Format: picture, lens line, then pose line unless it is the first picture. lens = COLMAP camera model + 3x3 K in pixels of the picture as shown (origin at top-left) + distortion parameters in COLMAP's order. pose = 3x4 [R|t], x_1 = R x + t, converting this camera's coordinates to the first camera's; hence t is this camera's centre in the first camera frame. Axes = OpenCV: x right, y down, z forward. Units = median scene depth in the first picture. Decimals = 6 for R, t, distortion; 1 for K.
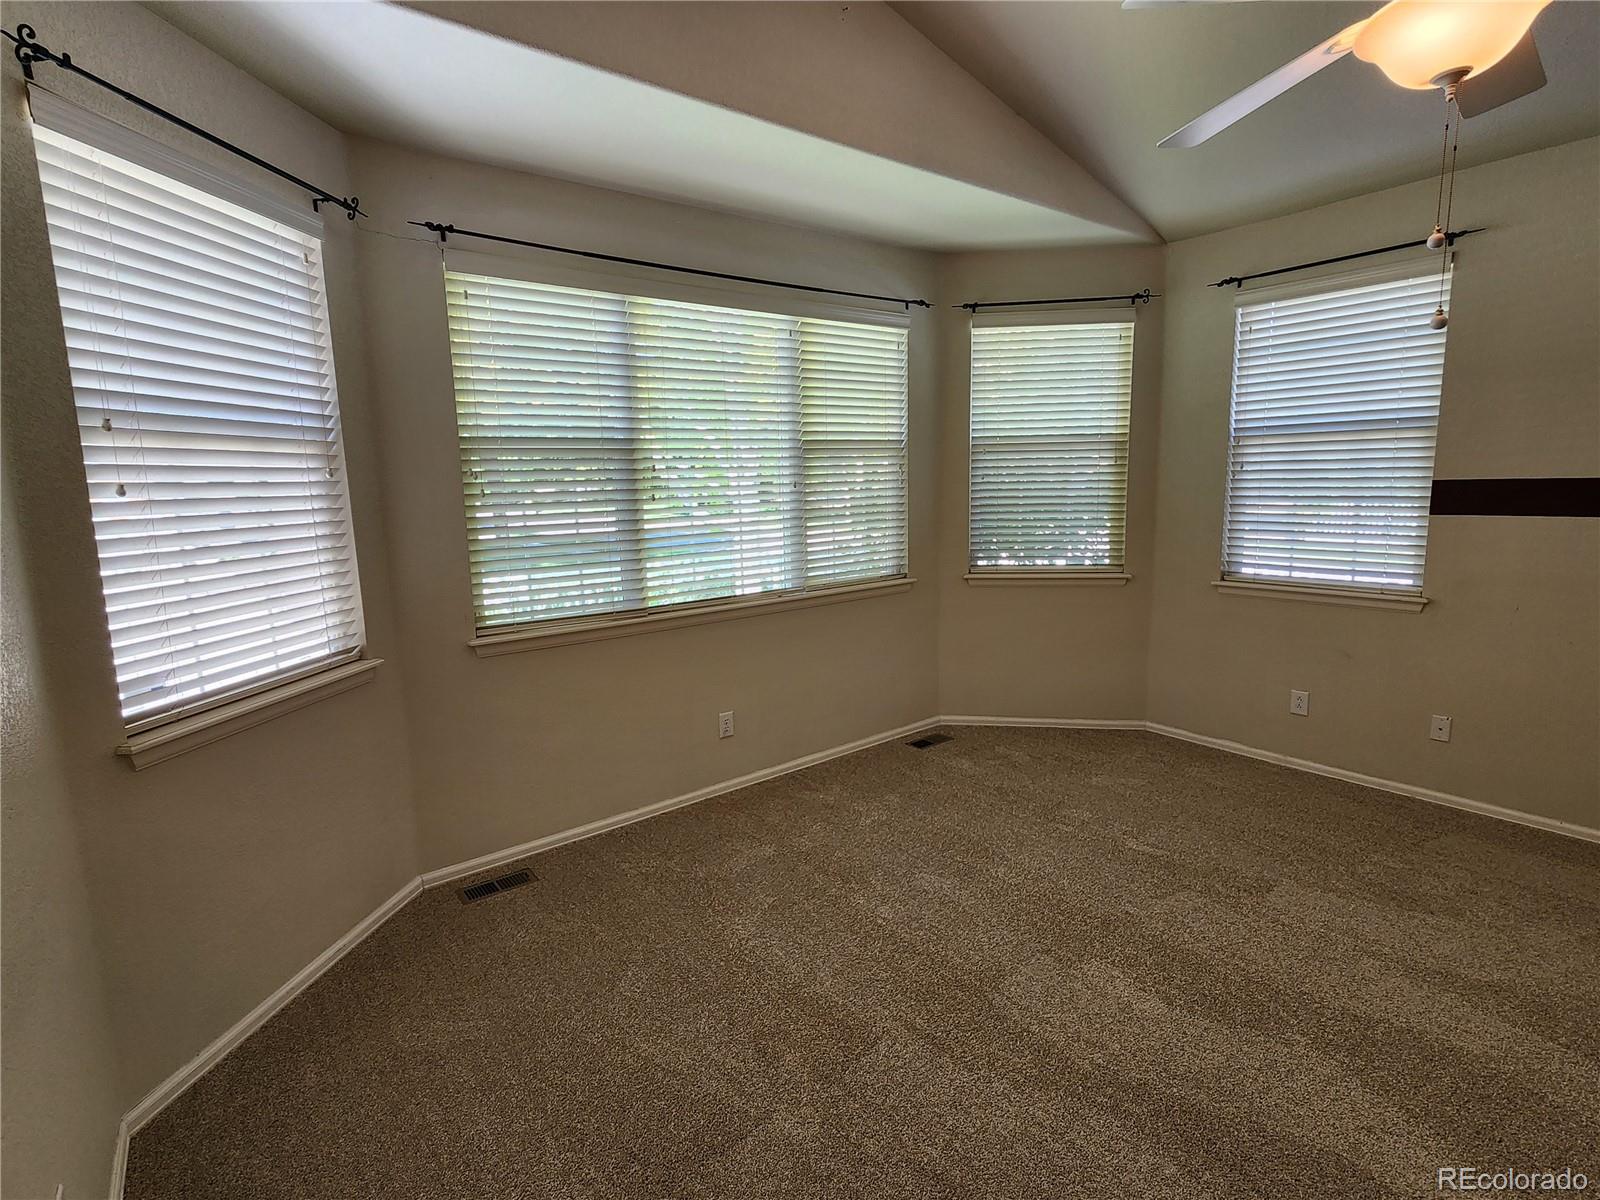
lens RADIAL K [[787.8, 0, 800.0], [0, 787.8, 600.0], [0, 0, 1]] dist [0.002673, -0.001664]
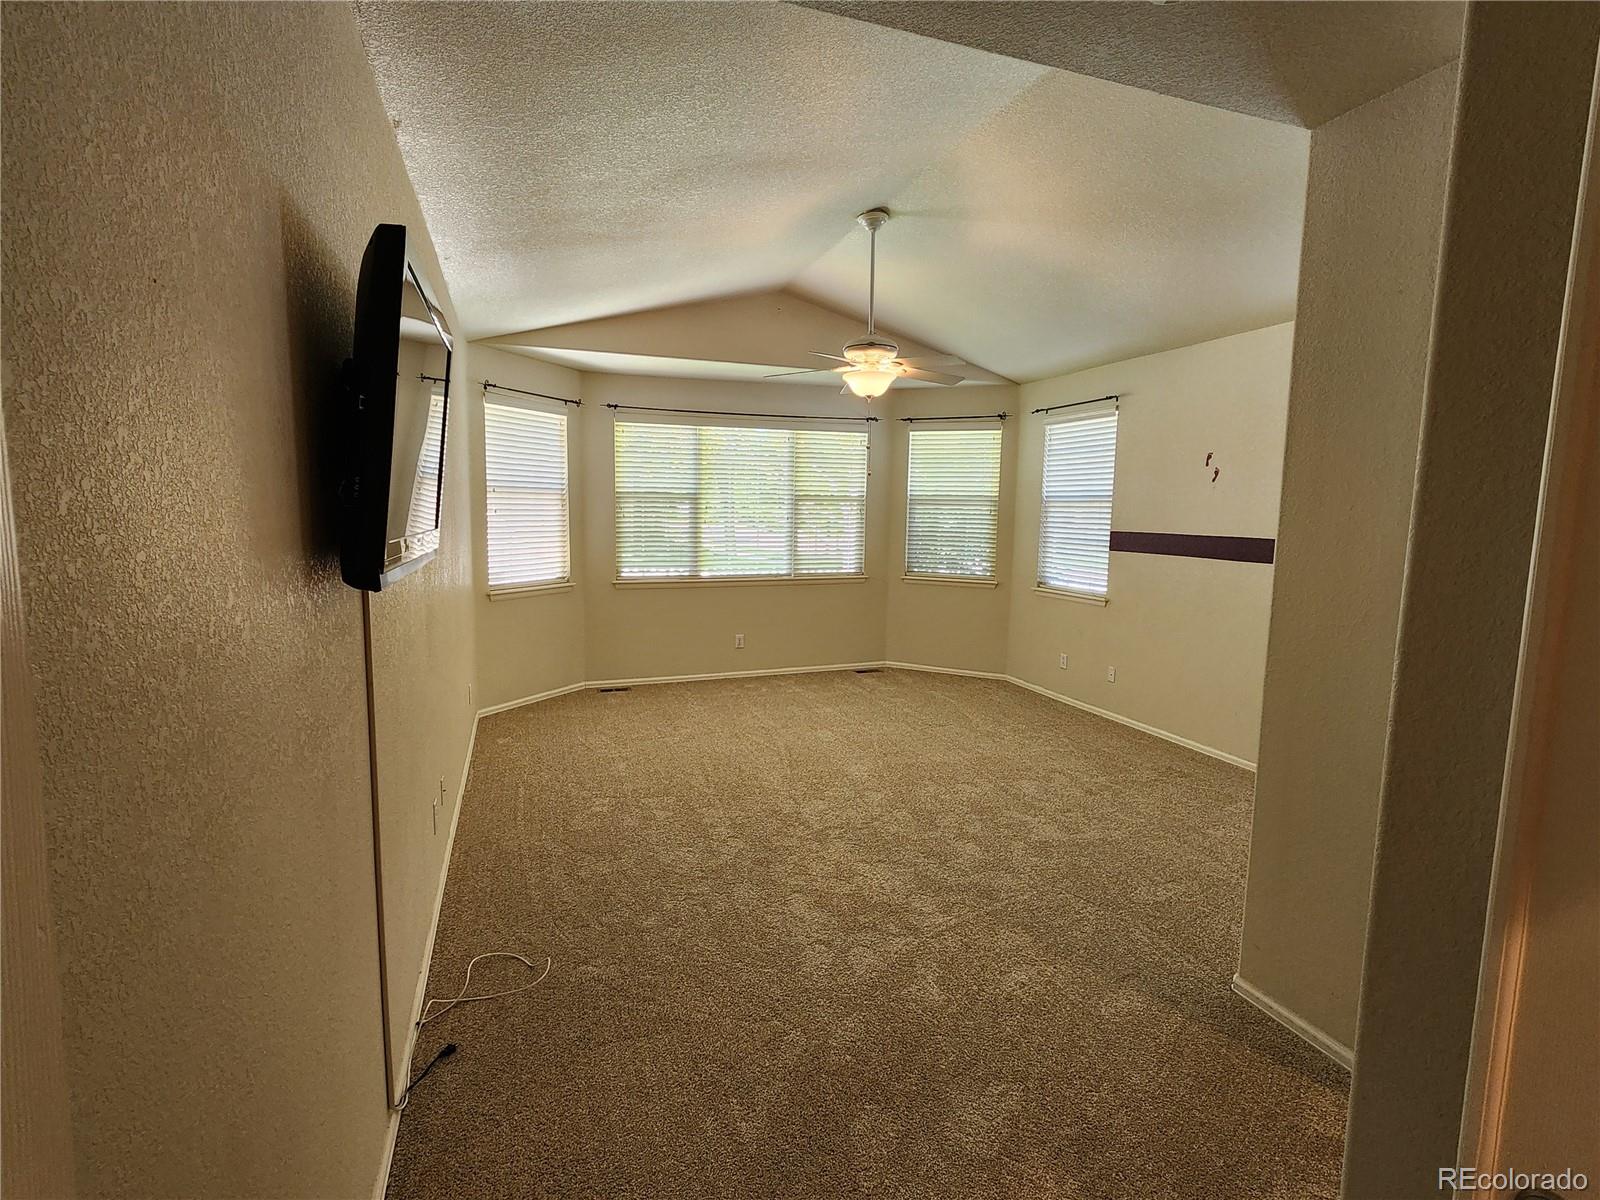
lens RADIAL K [[787.8, 0, 800.0], [0, 787.8, 600.0], [0, 0, 1]] dist [0.002673, -0.001664]
pose [[0.948902, 0.073595, -0.306868, 0.629003], [-0.084406, 0.996187, -0.022088, 0.088561], [0.304072, 0.046861, 0.951496, -0.788031]]
